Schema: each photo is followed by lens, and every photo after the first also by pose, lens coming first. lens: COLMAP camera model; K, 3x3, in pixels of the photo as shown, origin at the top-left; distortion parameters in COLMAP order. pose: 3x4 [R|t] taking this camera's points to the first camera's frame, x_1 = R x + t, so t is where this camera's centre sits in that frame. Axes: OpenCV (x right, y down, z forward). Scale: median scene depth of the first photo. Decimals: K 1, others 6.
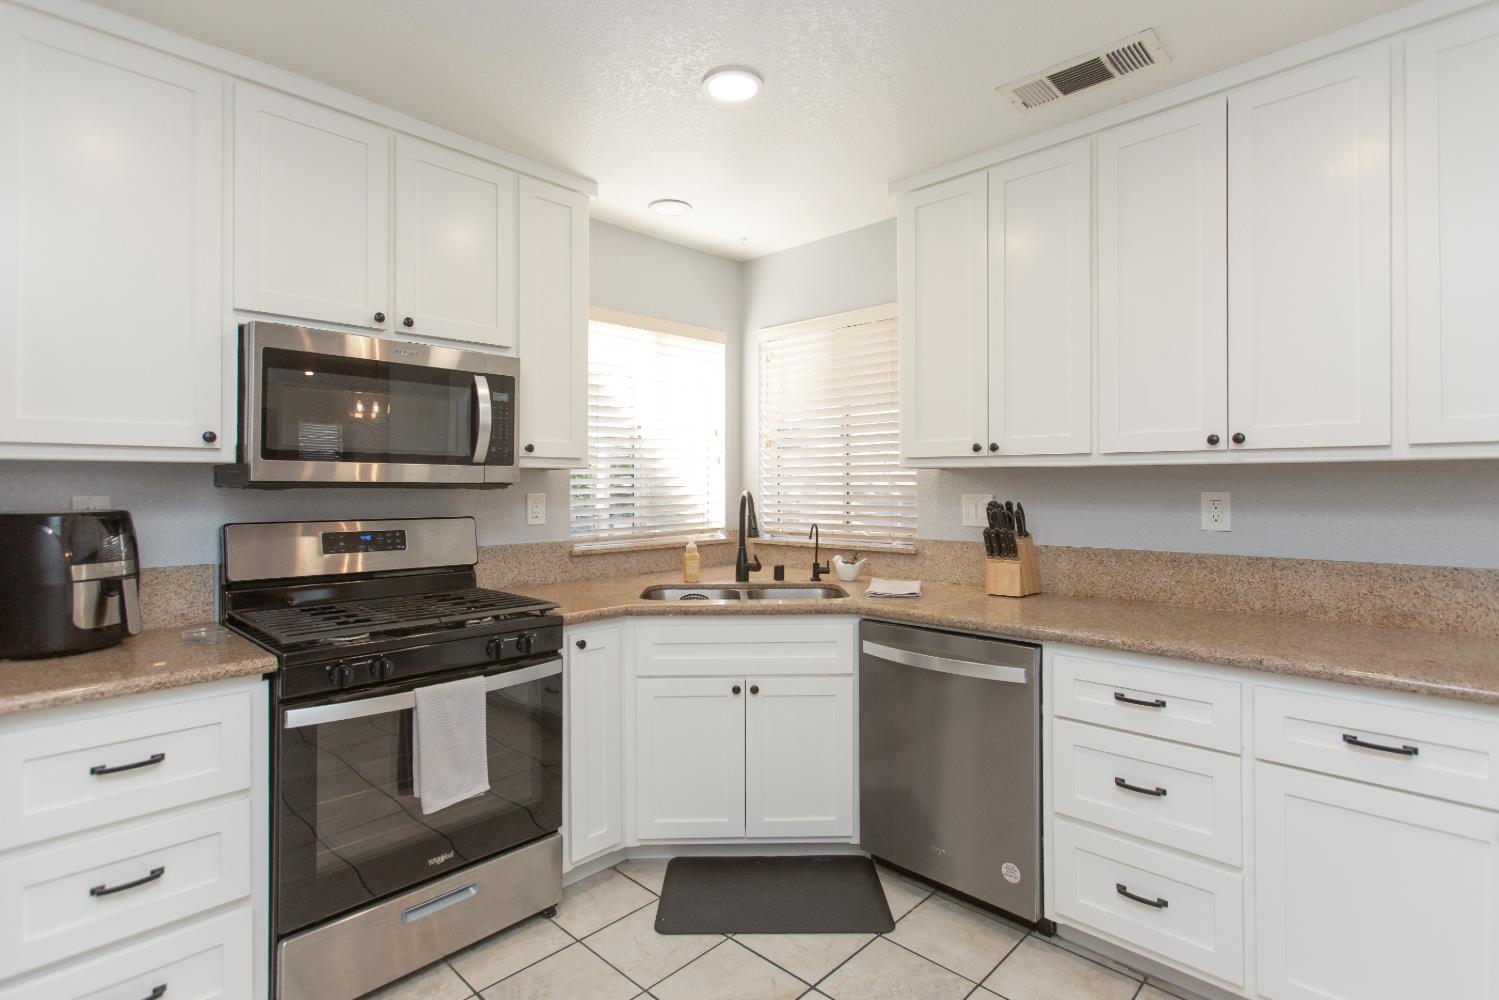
lens RADIAL K [[733.3, 0, 748.3], [0, 733.3, 485.7], [0, 0, 1]] dist [-0.001915, -0.000083]
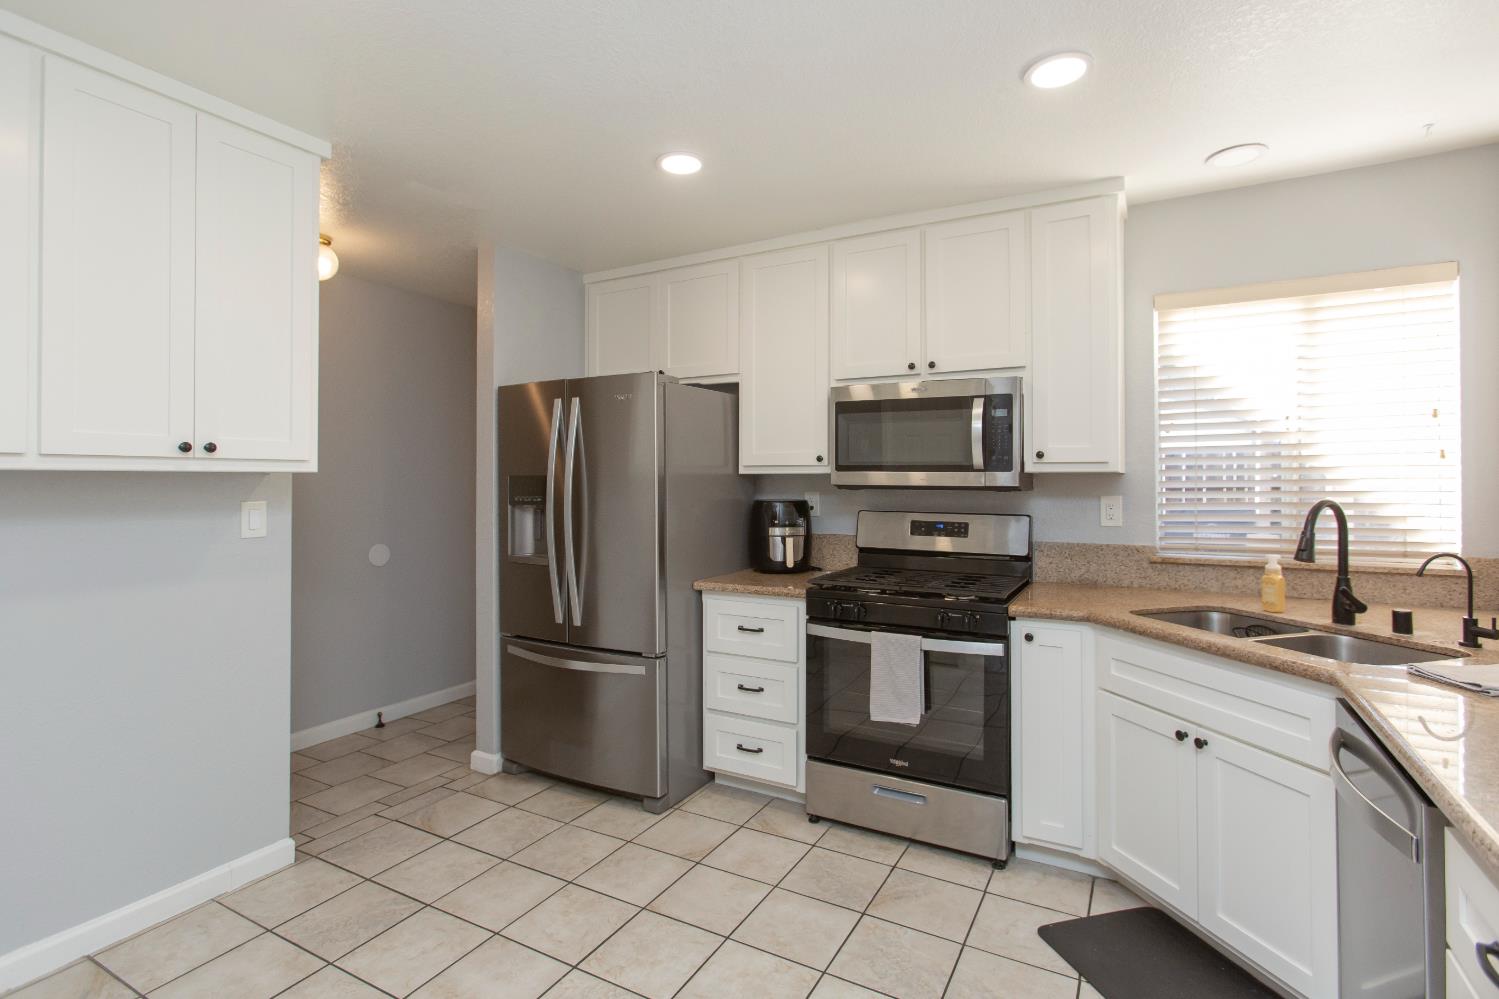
lens RADIAL K [[723.8, 0, 756.9], [0, 723.8, 475.3], [0, 0, 1]] dist [-0.028790, 0.020980]
pose [[0.257955, -0.003777, -0.966150, 0.676301], [-0.001128, 0.999990, -0.004211, -0.016228], [0.966156, 0.002176, 0.257948, 0.333110]]
